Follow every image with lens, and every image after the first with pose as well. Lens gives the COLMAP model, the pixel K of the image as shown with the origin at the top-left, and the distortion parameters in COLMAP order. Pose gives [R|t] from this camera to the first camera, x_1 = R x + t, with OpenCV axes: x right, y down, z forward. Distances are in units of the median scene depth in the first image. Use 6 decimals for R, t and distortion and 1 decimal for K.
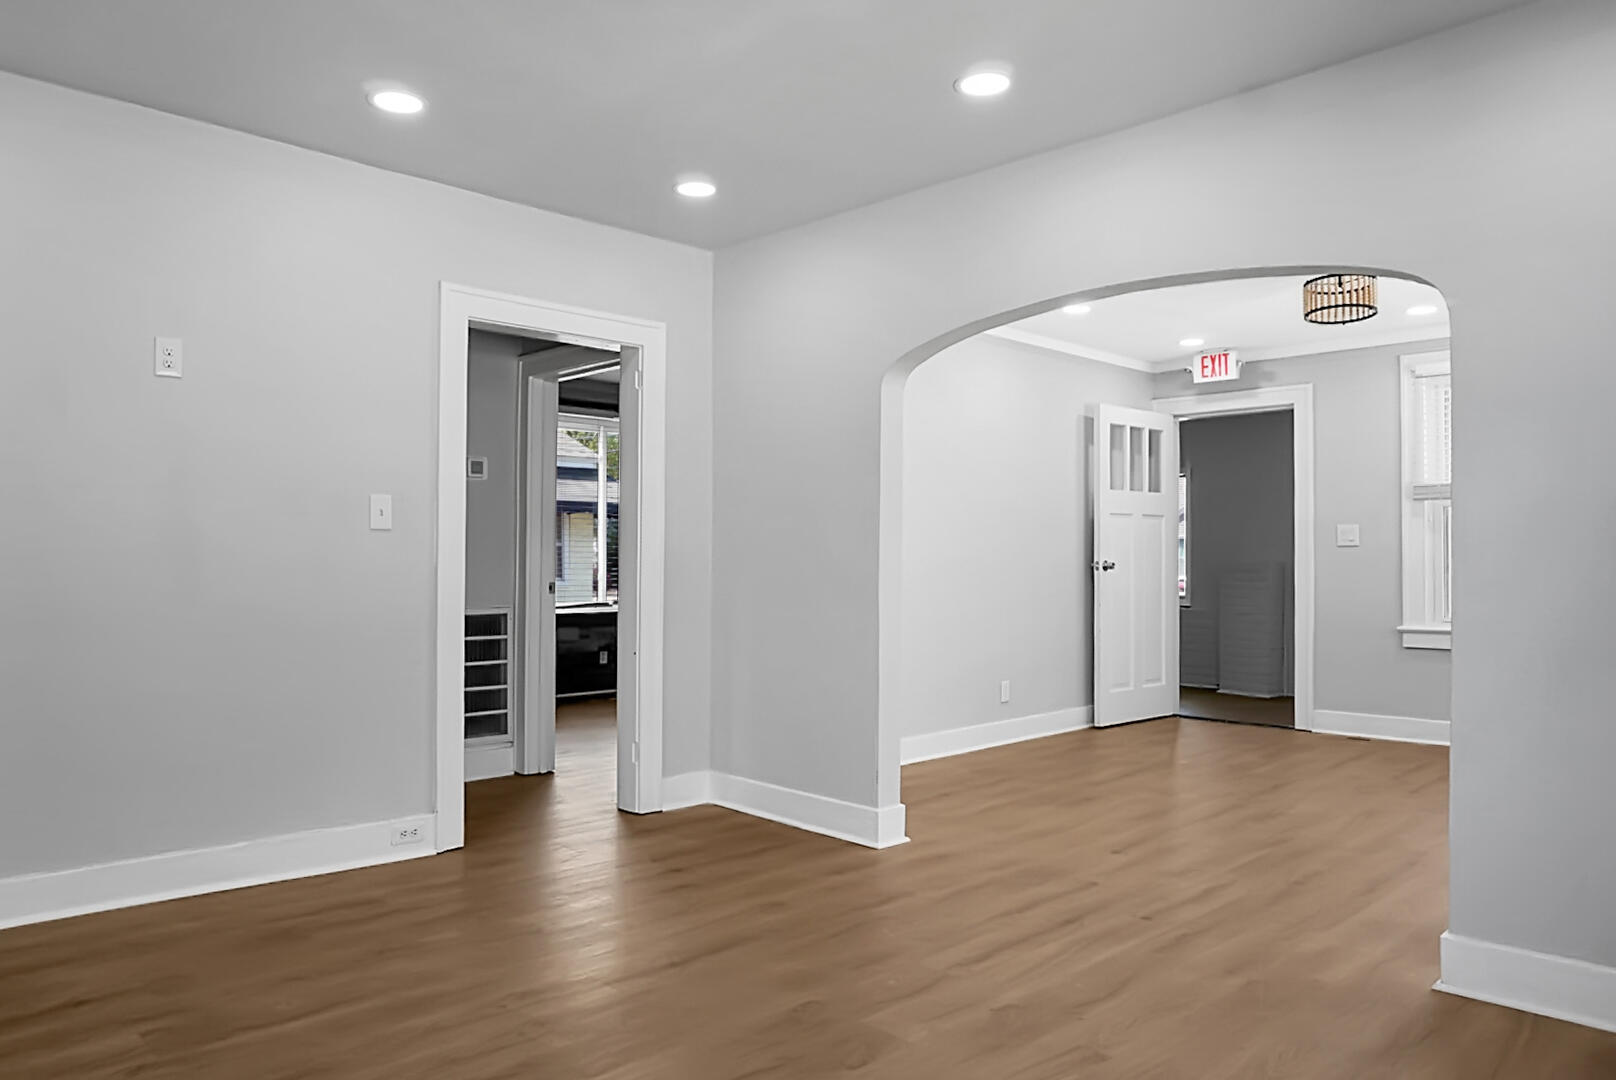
lens RADIAL K [[1128.4, 0, 819.0], [0, 1128.4, 558.8], [0, 0, 1]] dist [-0.010696, 0.001891]
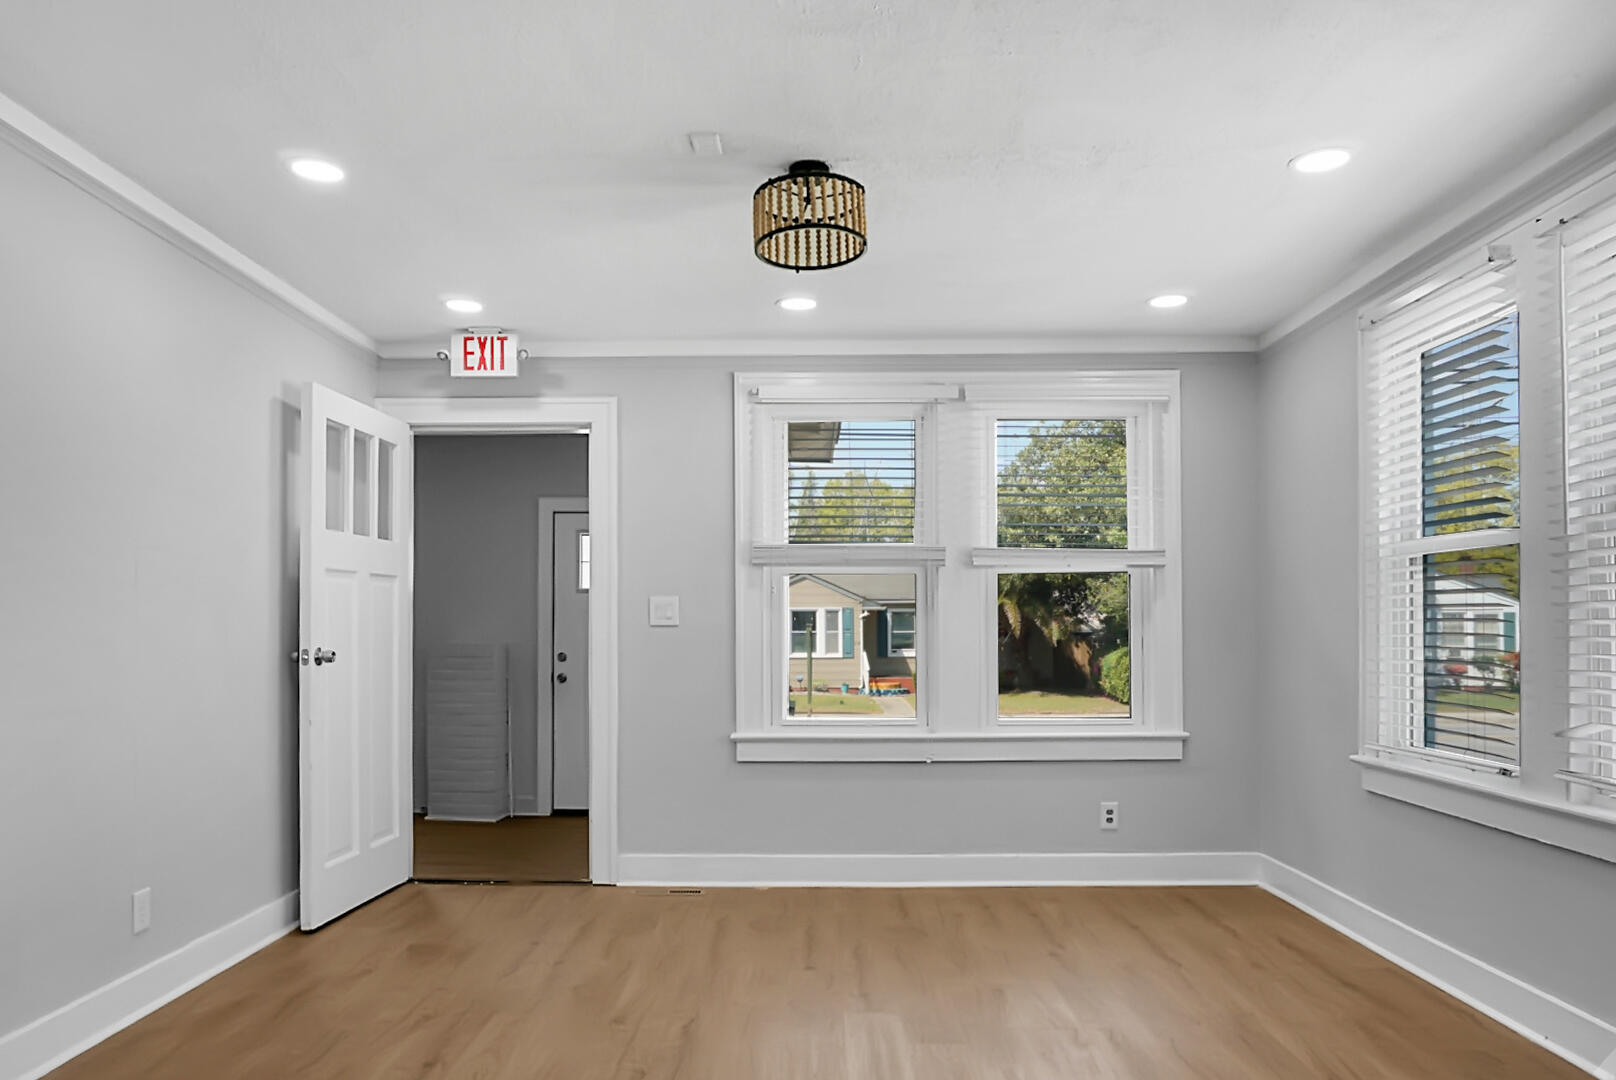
lens RADIAL K [[1128.4, 0, 786.9], [0, 1128.4, 628.7], [0, 0, 1]] dist [-0.010696, 0.001891]
pose [[0.729024, 0.003121, 0.684481, 0.026679], [0.000125, 0.999989, -0.004693, -0.005673], [-0.684488, 0.003507, 0.729015, 0.396085]]
